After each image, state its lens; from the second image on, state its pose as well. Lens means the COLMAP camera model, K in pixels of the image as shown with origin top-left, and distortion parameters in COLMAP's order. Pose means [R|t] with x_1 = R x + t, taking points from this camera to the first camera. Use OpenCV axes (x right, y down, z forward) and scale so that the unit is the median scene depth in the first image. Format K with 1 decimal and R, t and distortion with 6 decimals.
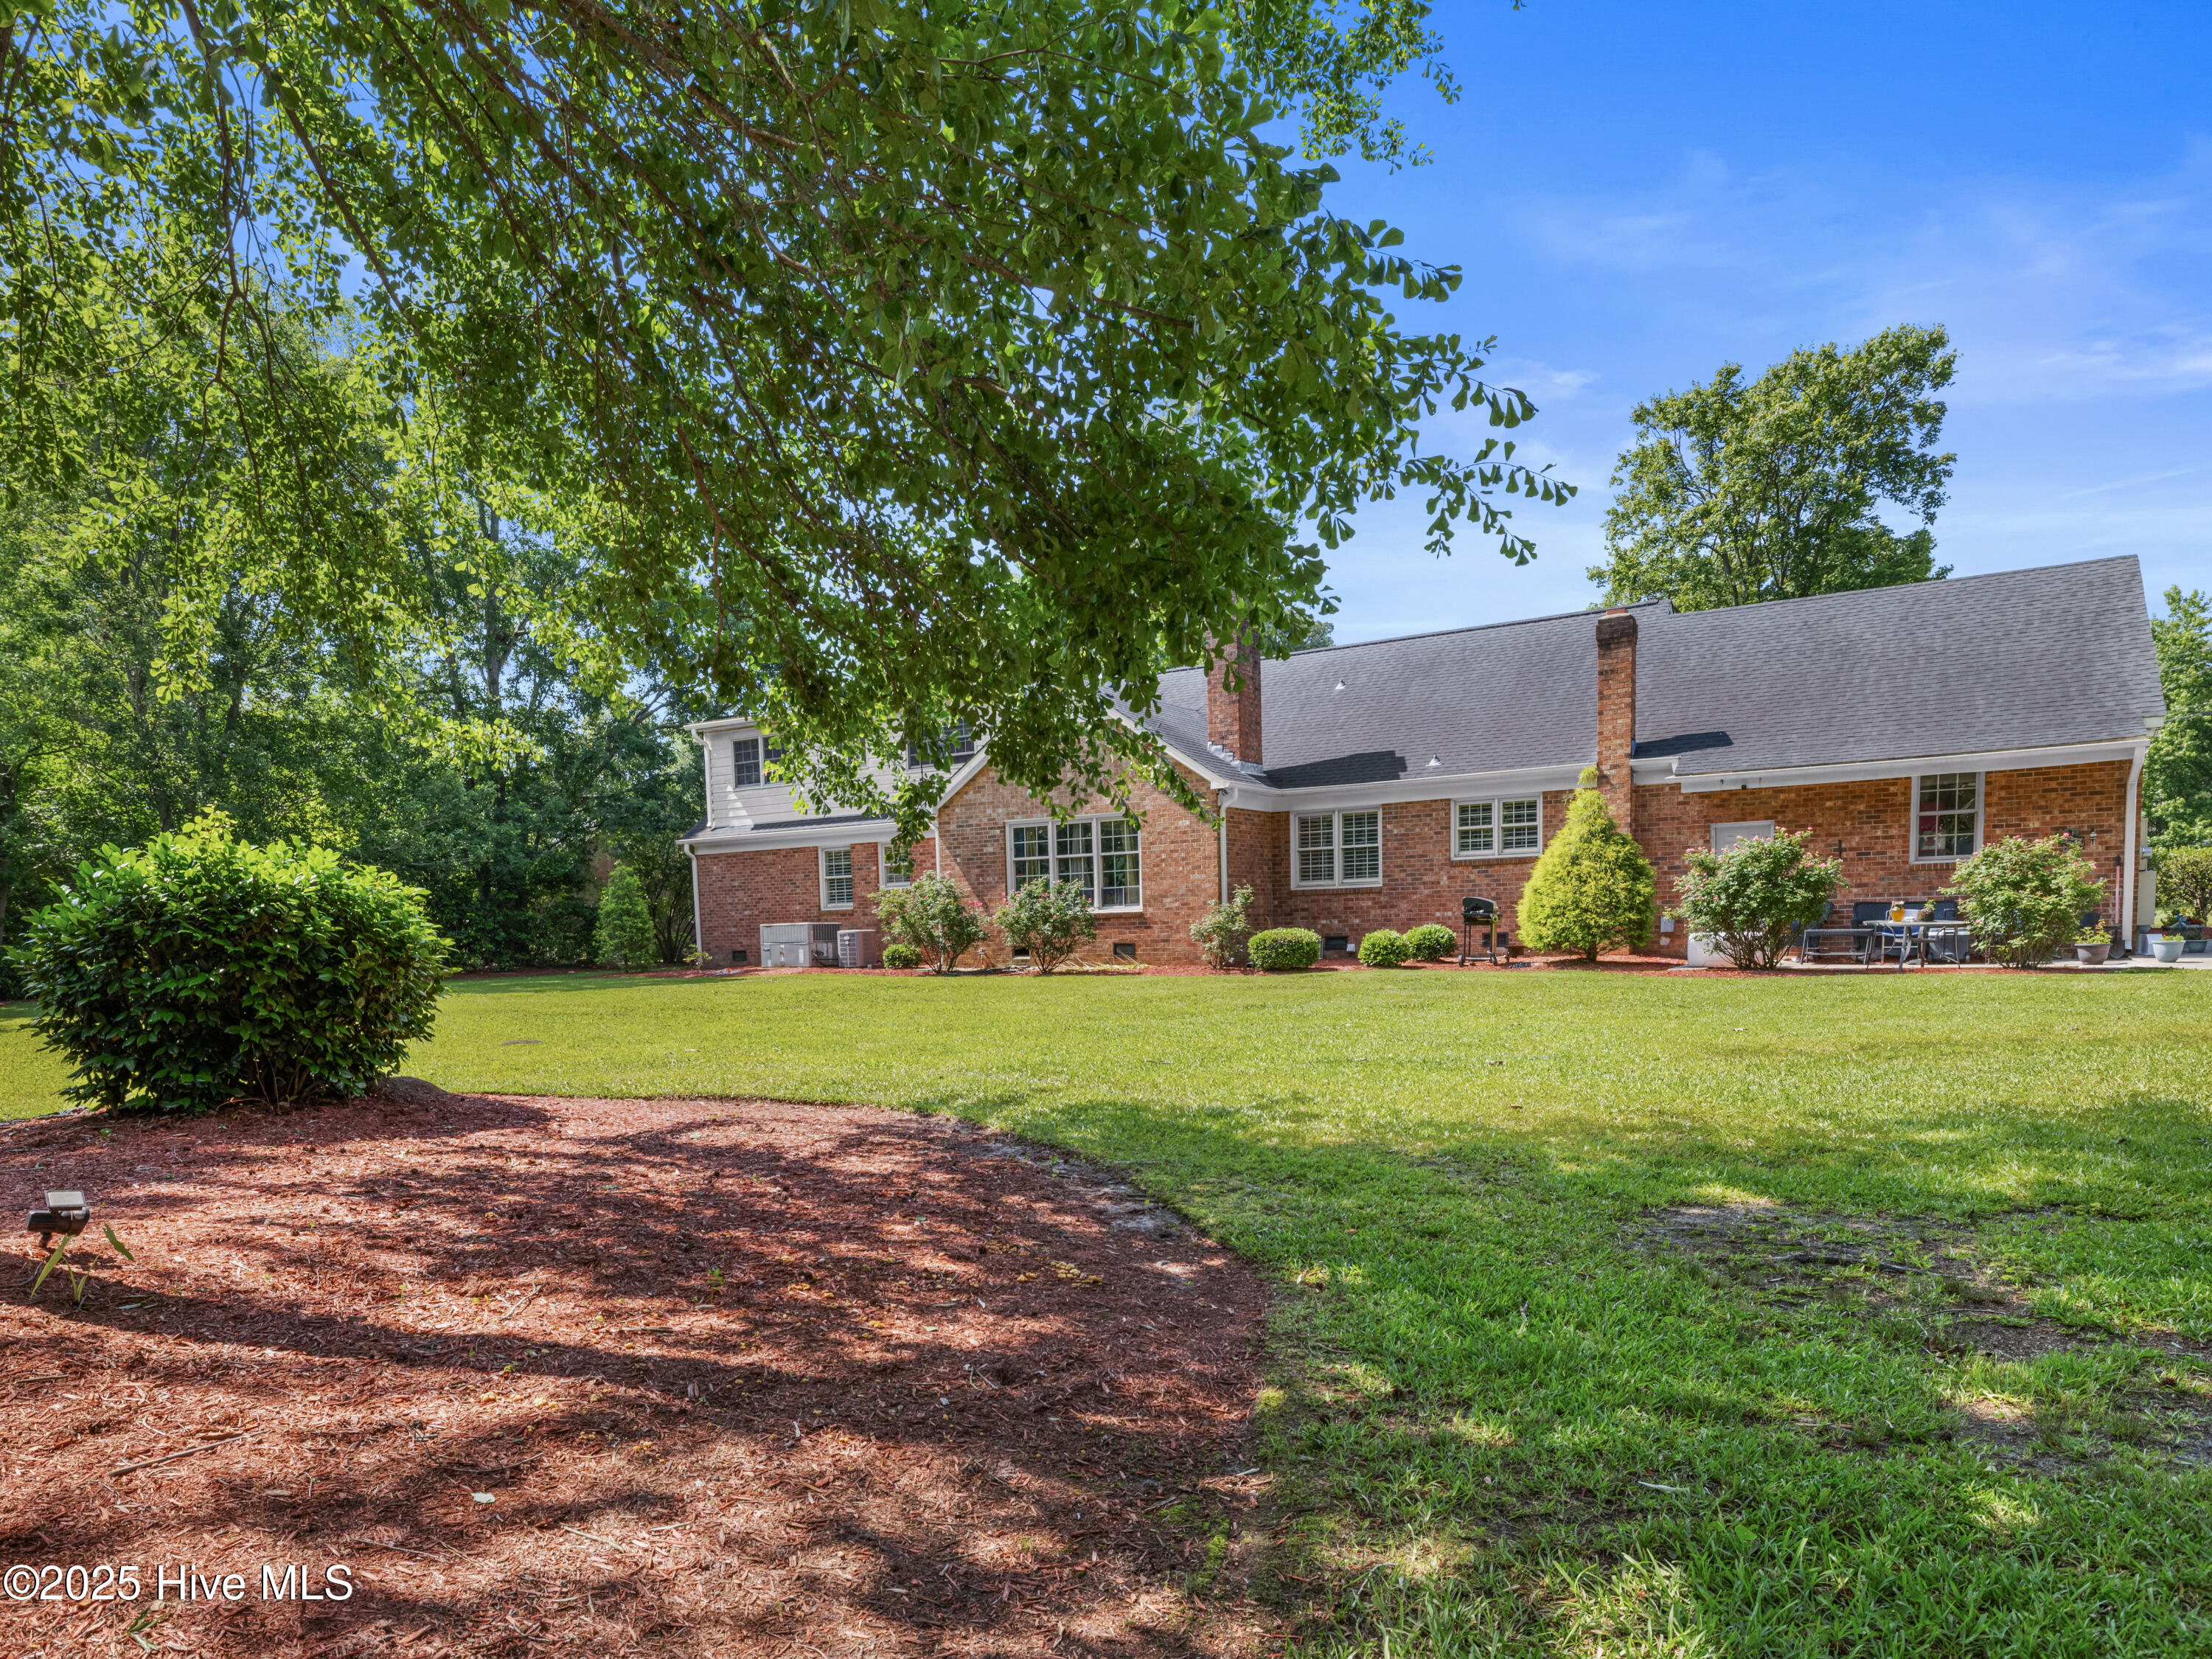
lens RADIAL K [[1172.2, 0, 1106.0], [0, 1172.2, 829.5], [0, 0, 1]] dist [-0.000031, -0.000047]
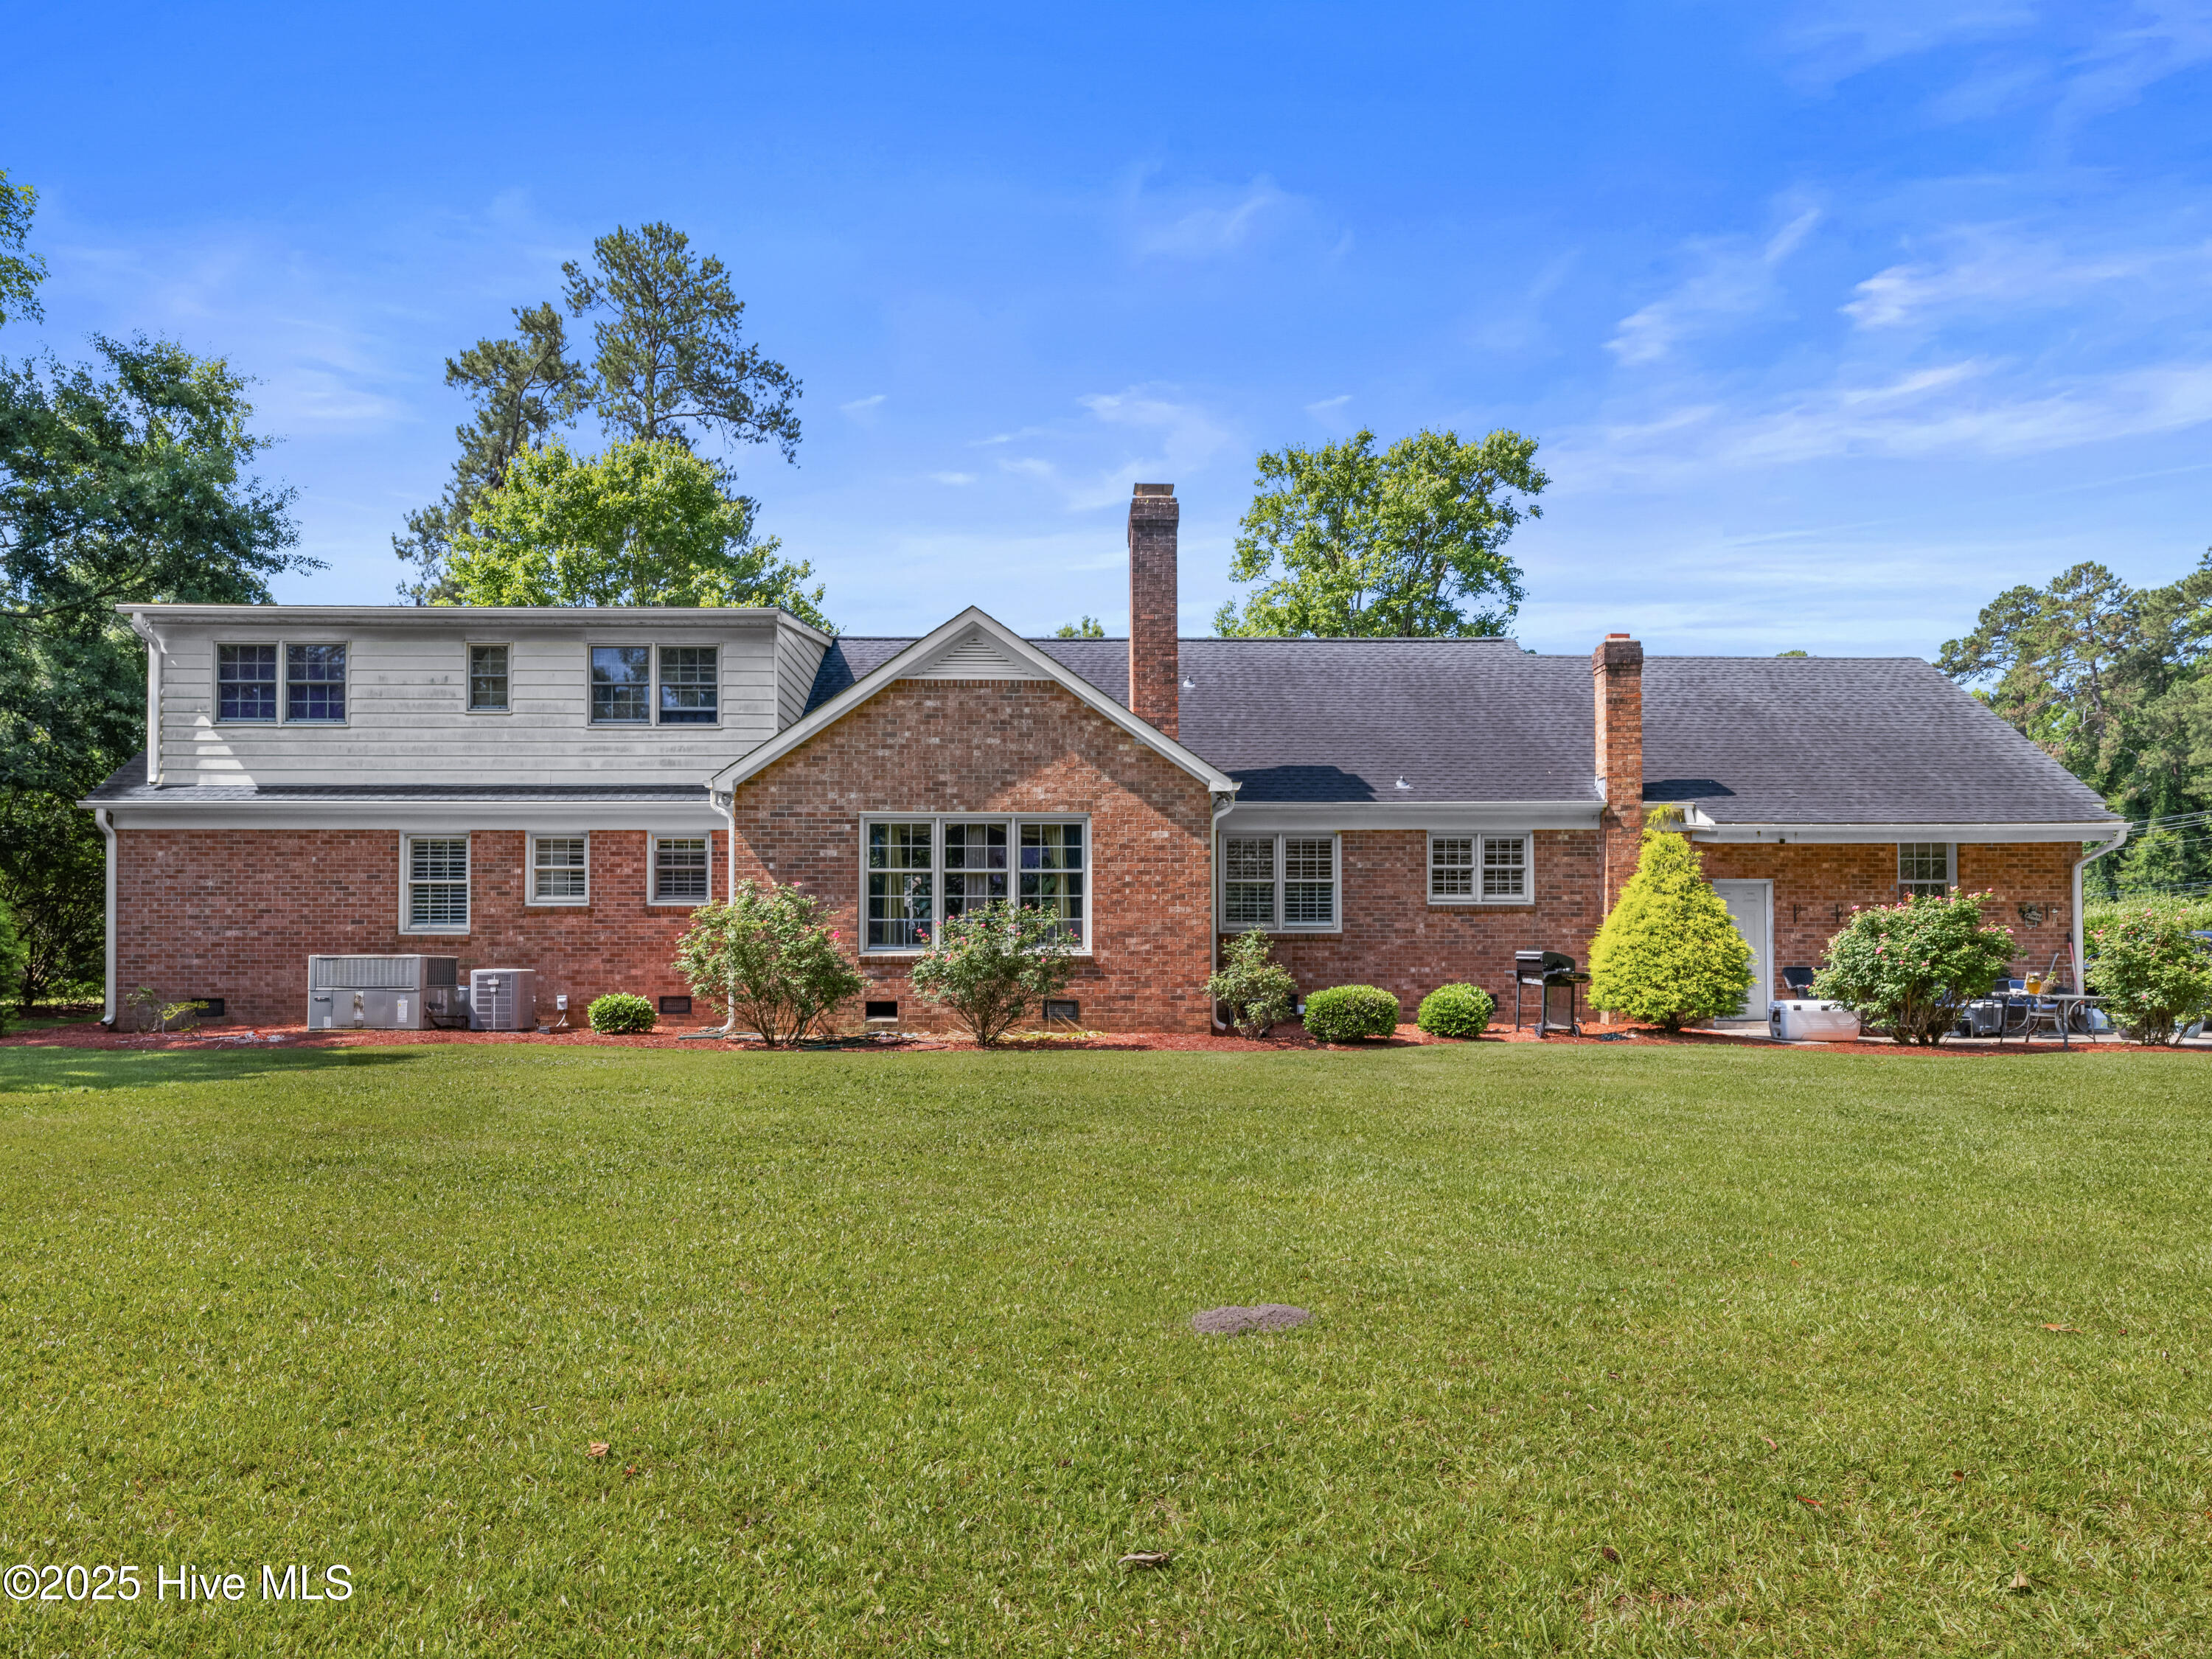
lens RADIAL K [[1249.2, 0, 1106.0], [0, 1249.2, 829.5], [0, 0, 1]] dist [-0.000773, -0.000213]
pose [[0.872508, 0.078804, 0.482203, -0.326207], [-0.064066, 0.996839, -0.046986, 0.028998], [-0.484382, 0.010103, 0.874798, 0.335080]]
